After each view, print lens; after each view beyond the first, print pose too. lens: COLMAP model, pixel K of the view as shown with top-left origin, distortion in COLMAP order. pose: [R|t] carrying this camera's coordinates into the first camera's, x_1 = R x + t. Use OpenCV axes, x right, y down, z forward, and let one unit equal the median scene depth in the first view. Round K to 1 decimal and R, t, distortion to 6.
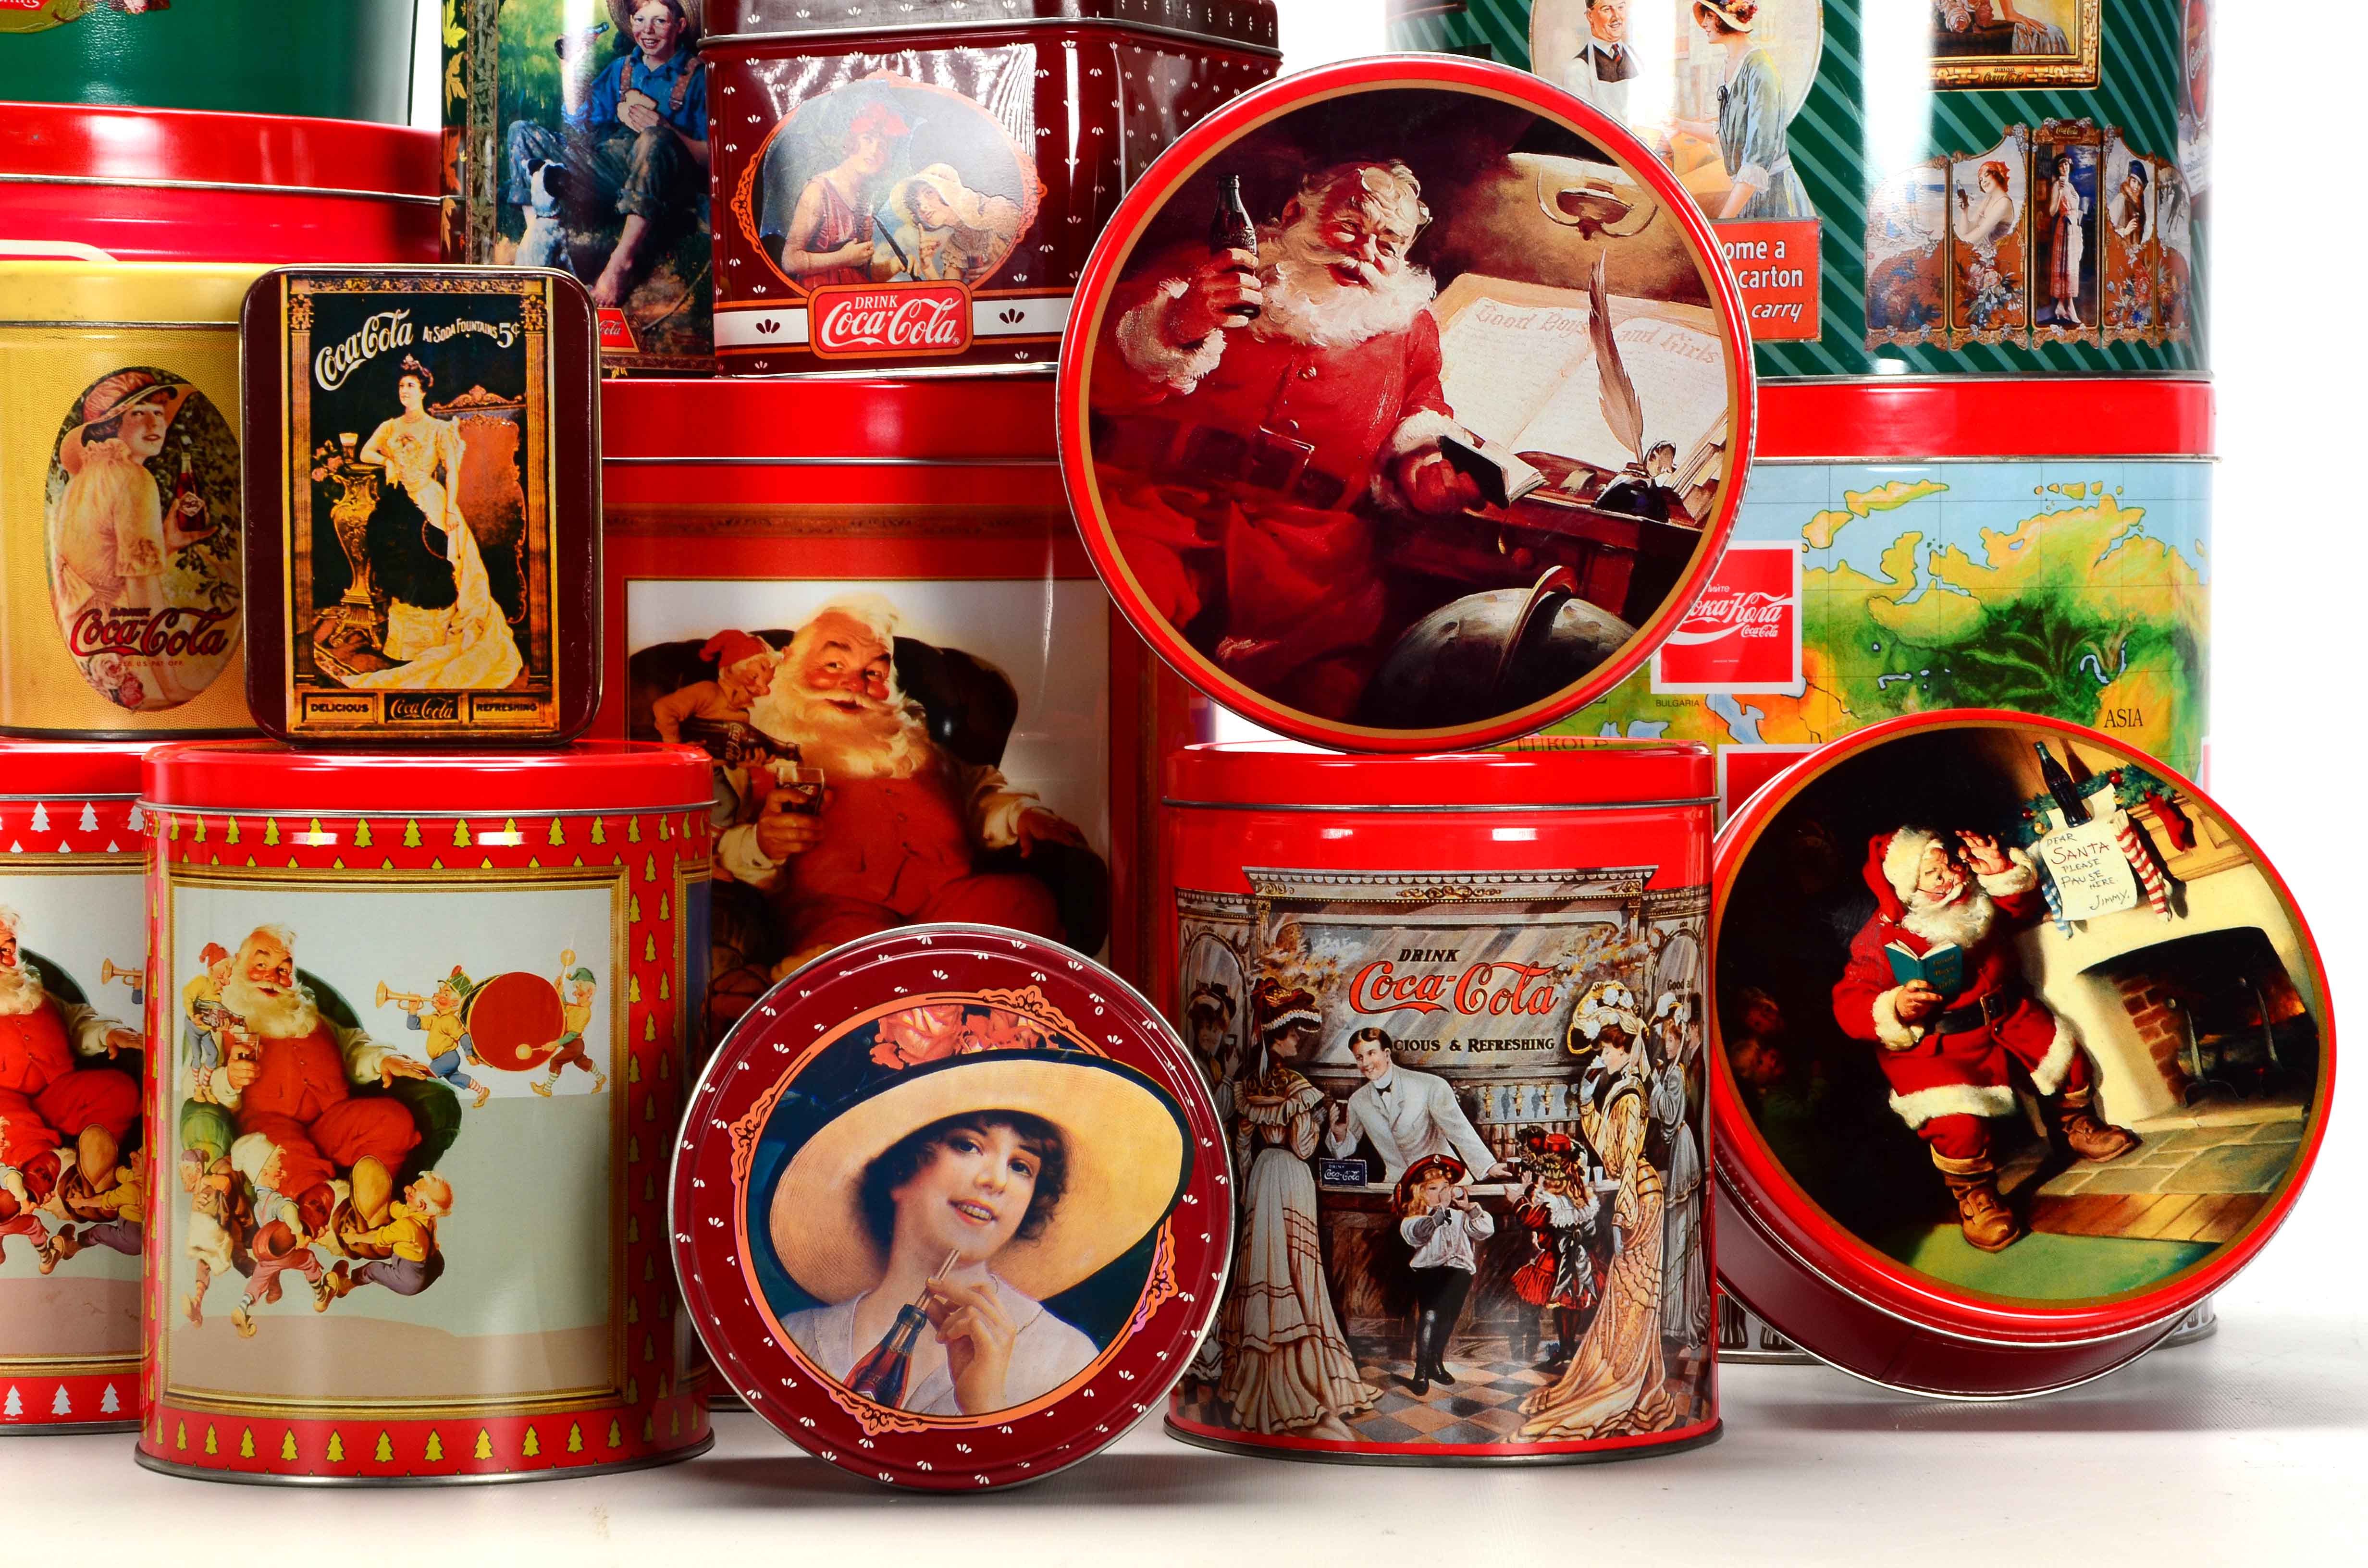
lens RADIAL K [[6734.7, 0, 1155.3], [0, 6734.7, 809.7], [0, 0, 1]] dist [0.733186, 0.000000]
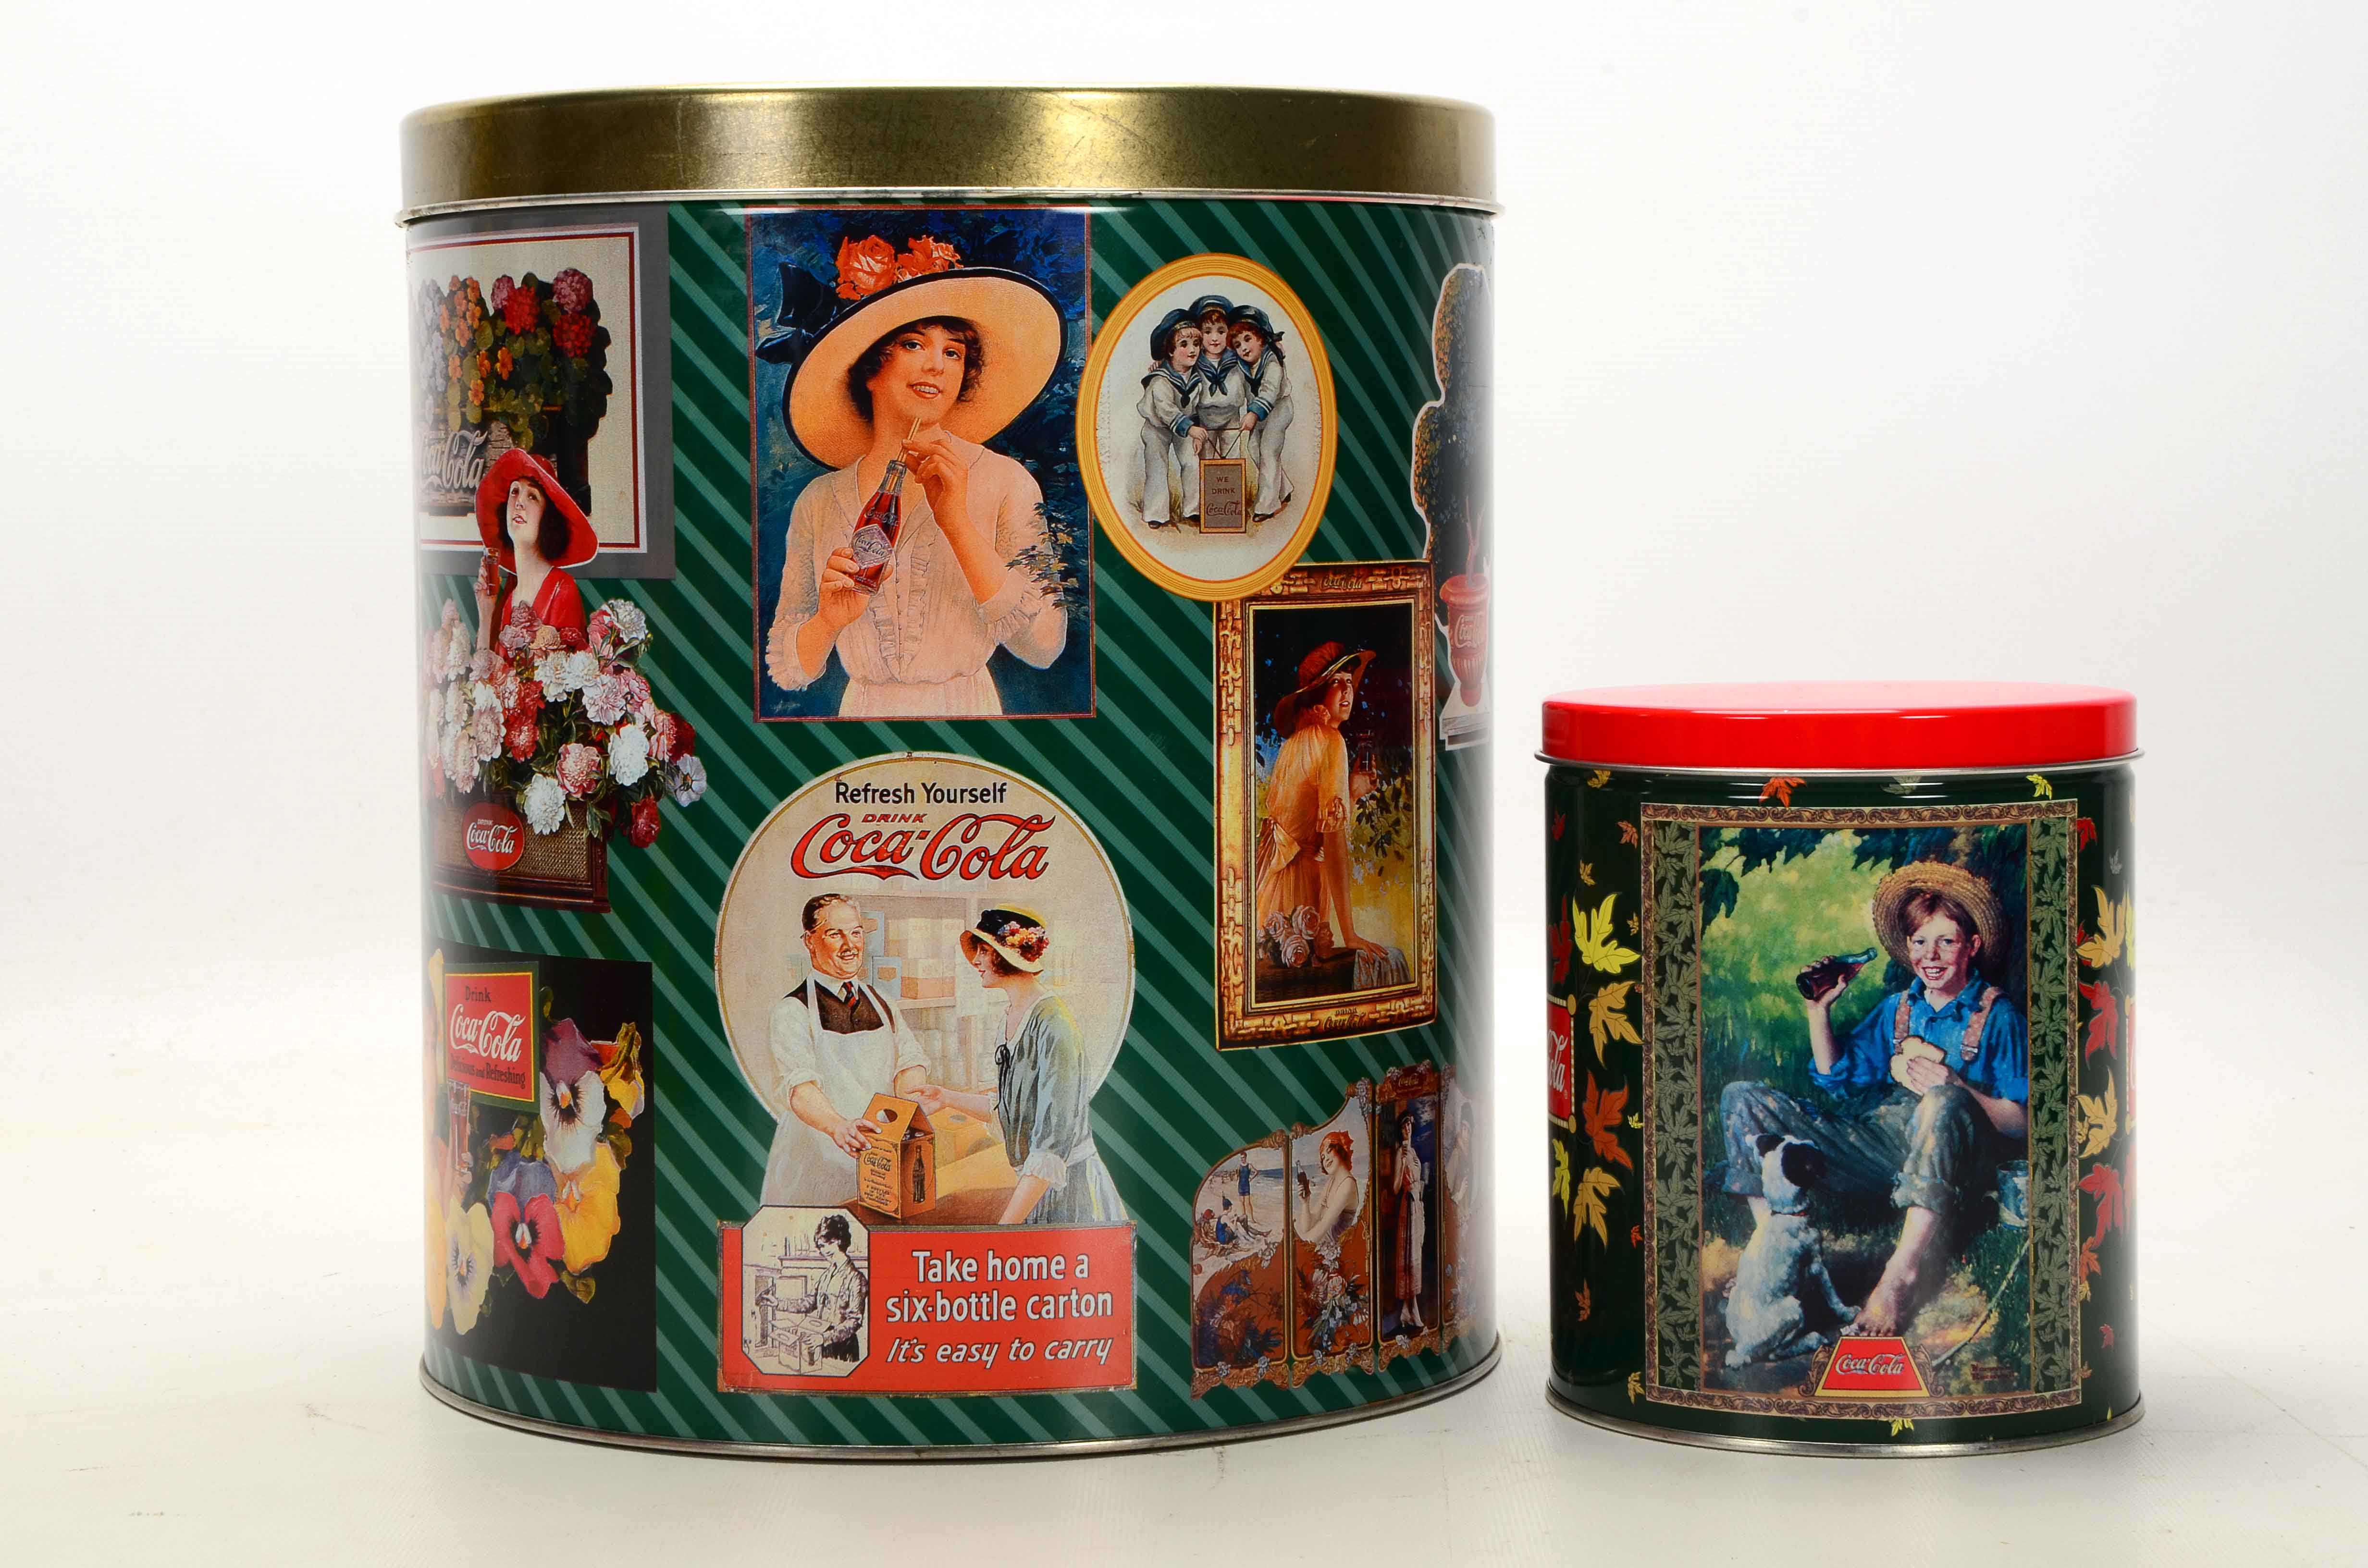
lens RADIAL K [[4841.9, 0, 1165.2], [0, 4841.9, 786.2], [0, 0, 1]] dist [0.288873, 0.000000]
pose [[0.934316, -0.016744, 0.356053, -0.092115], [0.008708, 0.999670, 0.024160, -0.160675], [-0.356340, -0.019472, 0.934154, 0.565503]]
